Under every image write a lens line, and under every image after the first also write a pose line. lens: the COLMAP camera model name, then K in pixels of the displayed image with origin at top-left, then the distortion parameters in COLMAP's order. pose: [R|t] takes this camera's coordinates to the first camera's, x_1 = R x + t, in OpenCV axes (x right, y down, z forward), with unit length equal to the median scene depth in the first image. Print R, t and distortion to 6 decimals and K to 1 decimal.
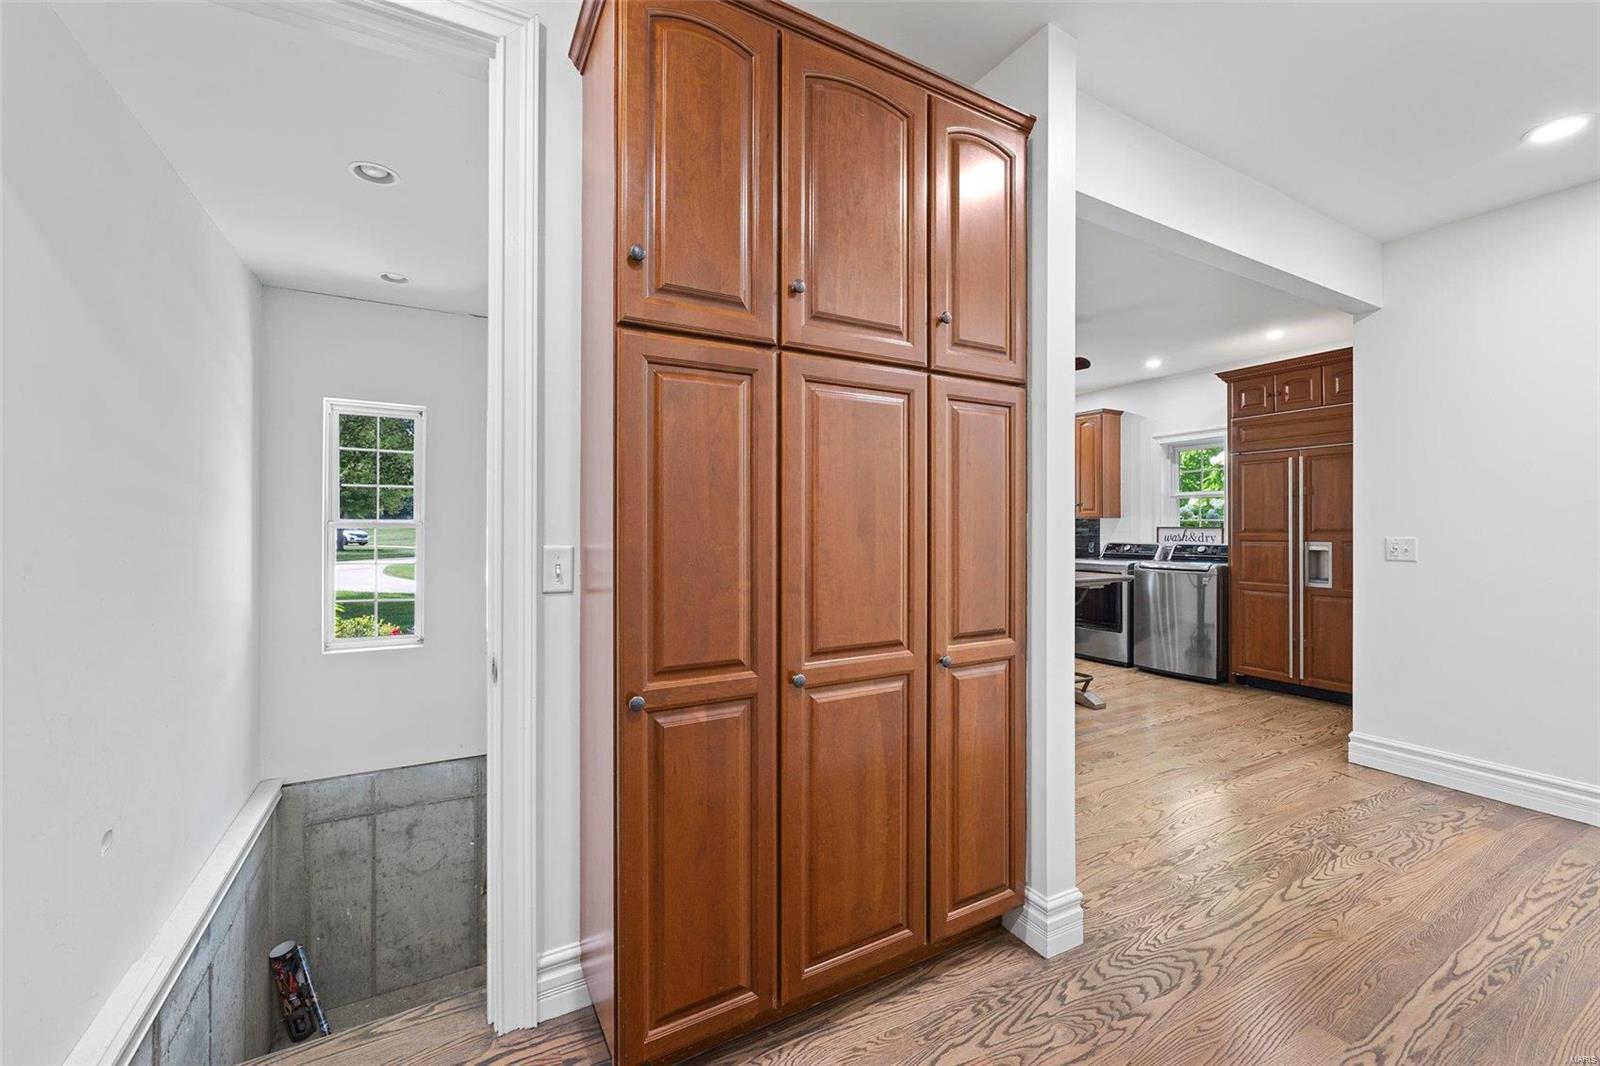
lens RADIAL K [[646.3, 0, 799.2], [0, 646.3, 522.1], [0, 0, 1]] dist [0.000576, -0.000078]
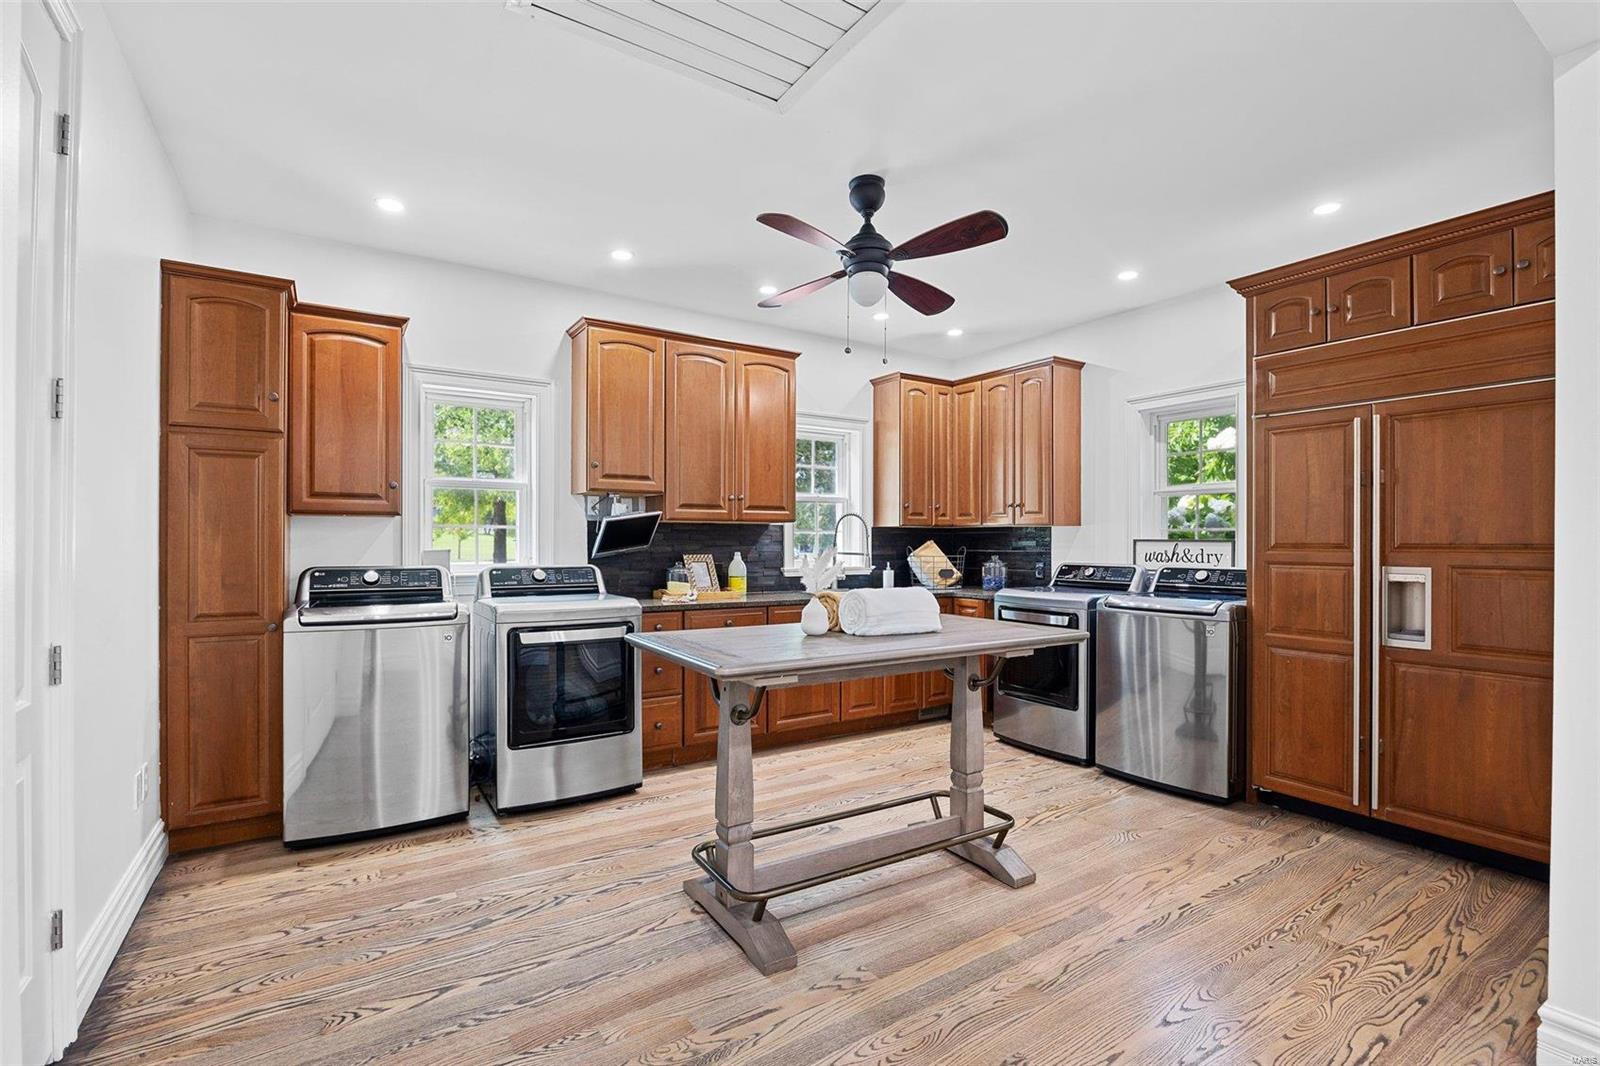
lens RADIAL K [[725.2, 0, 800.2], [0, 725.2, 539.3], [0, 0, 1]] dist [-0.010763, 0.000118]
pose [[0.997619, -0.000213, 0.068969, 0.192014], [-0.000430, 0.999957, 0.009308, 0.000988], [-0.068968, -0.009315, 0.997575, 0.338406]]
